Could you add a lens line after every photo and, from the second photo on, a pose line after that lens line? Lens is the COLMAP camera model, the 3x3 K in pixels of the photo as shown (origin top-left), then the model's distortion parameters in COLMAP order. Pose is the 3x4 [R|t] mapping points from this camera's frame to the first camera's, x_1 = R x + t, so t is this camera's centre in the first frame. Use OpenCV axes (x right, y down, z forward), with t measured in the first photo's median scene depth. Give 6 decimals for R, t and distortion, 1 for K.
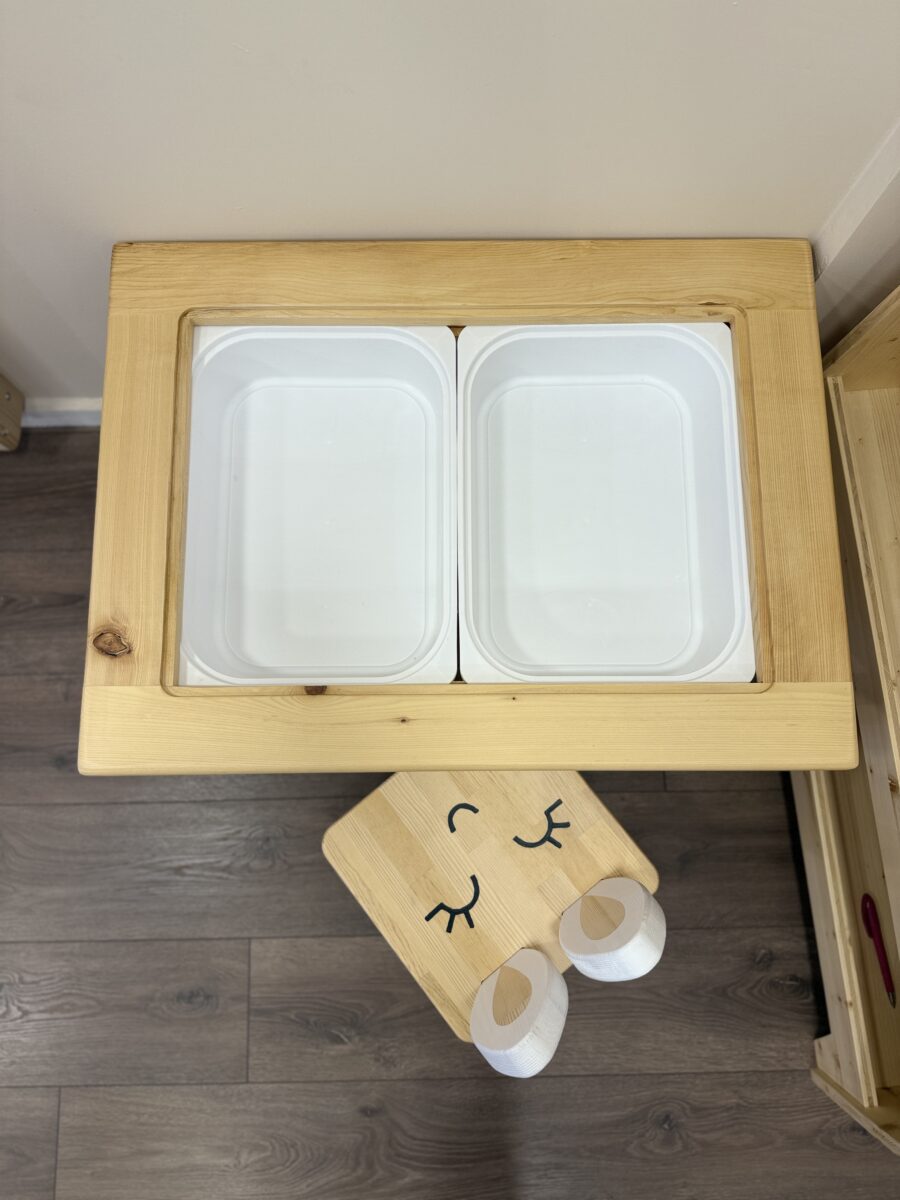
lens RADIAL K [[854.3, 0, 447.6], [0, 854.3, 603.2], [0, 0, 1]] dist [-0.005861, -0.005282]
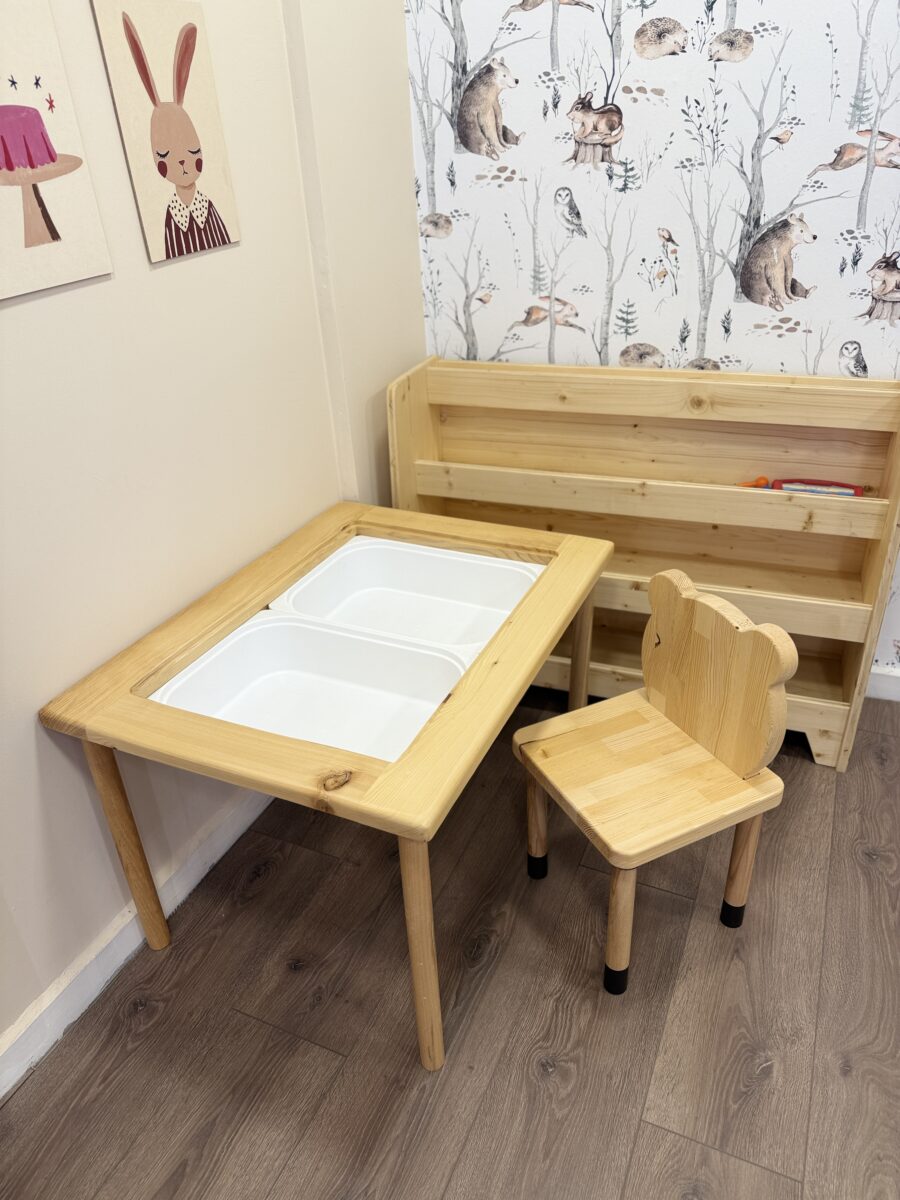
lens RADIAL K [[854.3, 0, 447.9], [0, 854.3, 606.5], [0, 0, 1]] dist [-0.005861, -0.005282]
pose [[0.426854, -0.459321, 0.778986, -0.770913], [0.896042, 0.331112, -0.295759, 0.305208], [-0.122084, 0.824250, 0.552908, 0.106769]]
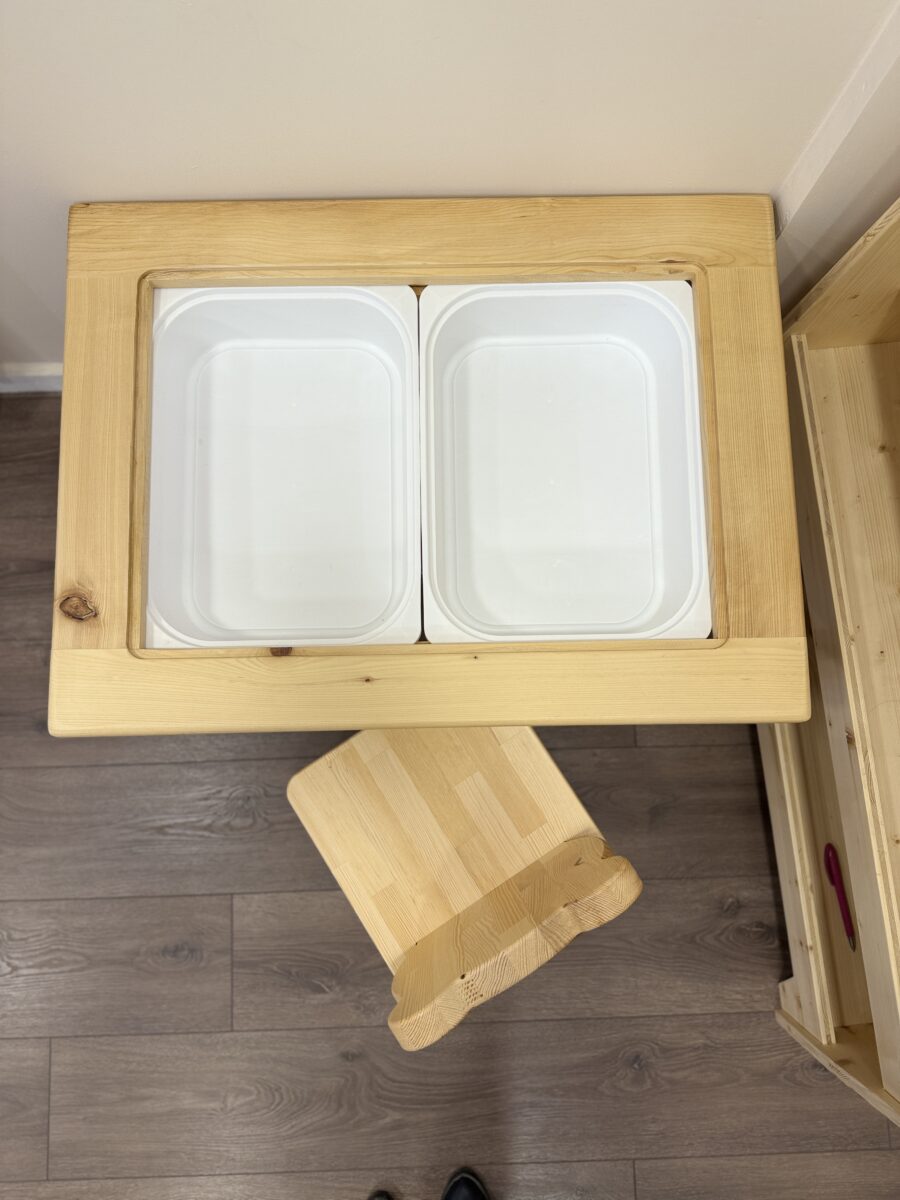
lens RADIAL K [[854.3, 0, 454.0], [0, 854.3, 609.3], [0, 0, 1]] dist [-0.005861, -0.005282]
pose [[0.999902, -0.010804, 0.008899, 0.030273], [0.010355, 0.998740, 0.049095, 0.002947], [-0.009418, -0.048998, 0.998754, -0.011389]]
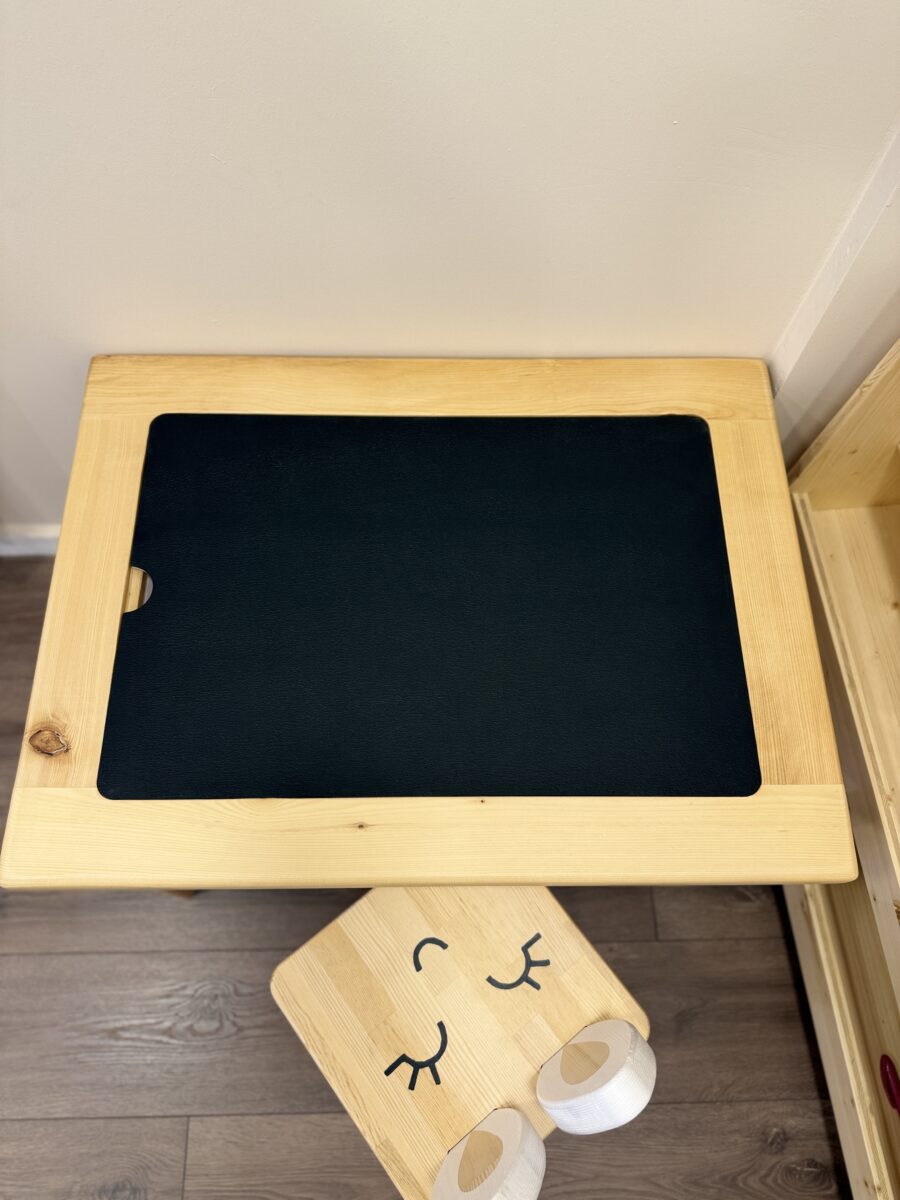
lens RADIAL K [[854.3, 0, 450.8], [0, 854.3, 609.1], [0, 0, 1]] dist [-0.005861, -0.005282]
pose [[0.999857, 0.005279, 0.016041, 0.019607], [-0.001801, 0.977807, -0.209502, 0.069154], [-0.016791, 0.209443, 0.977677, 0.037606]]
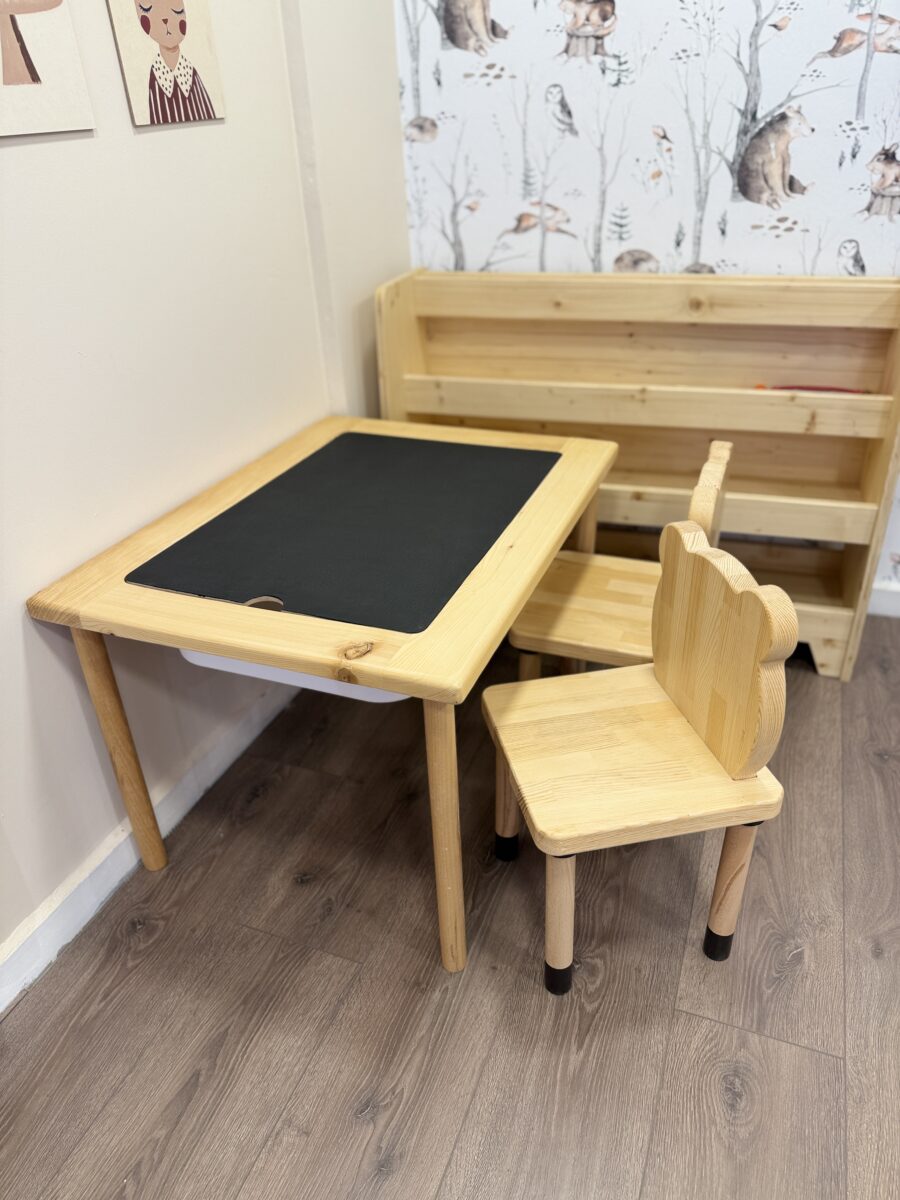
lens RADIAL K [[854.3, 0, 446.1], [0, 854.3, 605.2], [0, 0, 1]] dist [-0.005861, -0.005282]
pose [[0.381848, -0.474818, 0.792931, -0.814367], [0.915180, 0.313991, -0.252697, 0.279417], [-0.128988, 0.822167, 0.554440, 0.235406]]
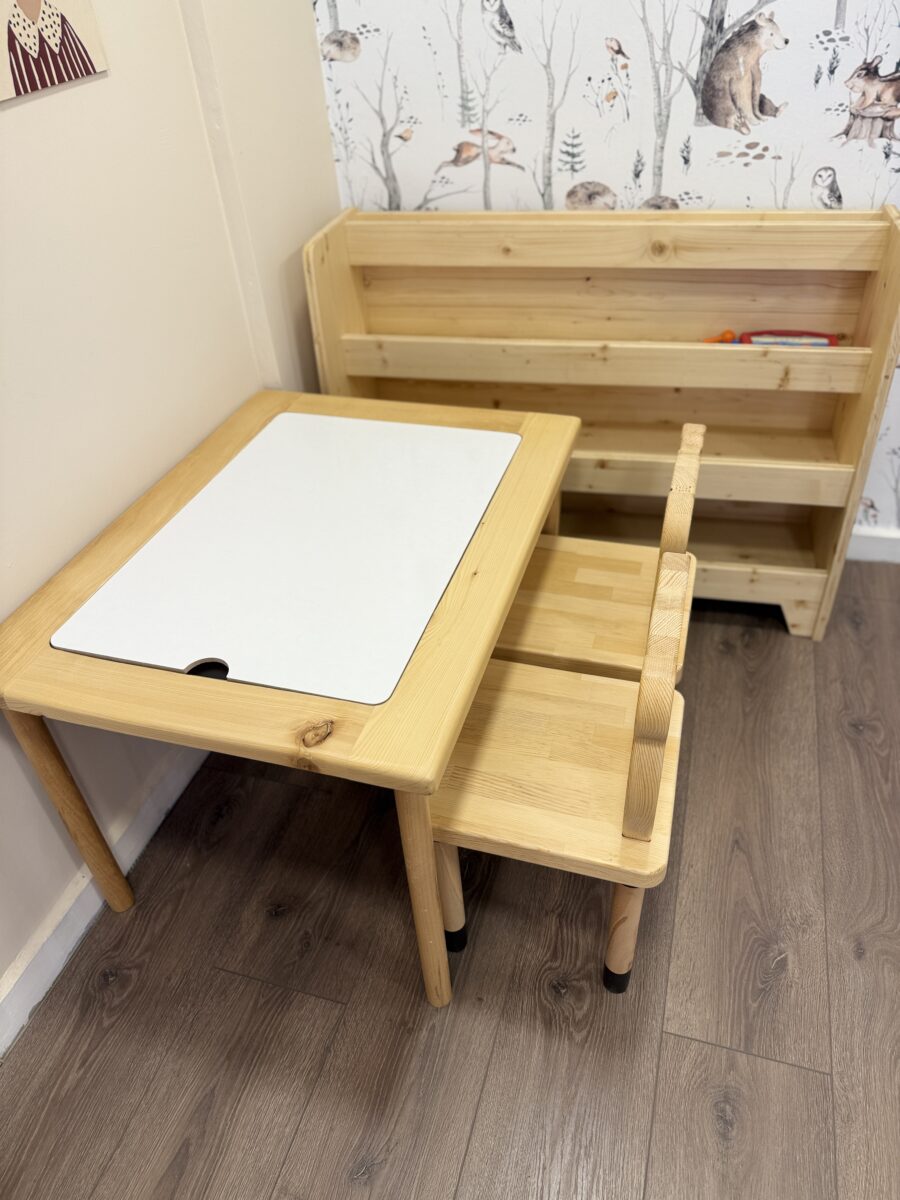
lens RADIAL K [[854.3, 0, 443.1], [0, 854.3, 603.9], [0, 0, 1]] dist [-0.005861, -0.005282]
pose [[0.311504, -0.602946, 0.734453, -0.677307], [0.943881, 0.285628, -0.165844, 0.210954], [-0.109786, 0.744898, 0.658084, 0.154836]]
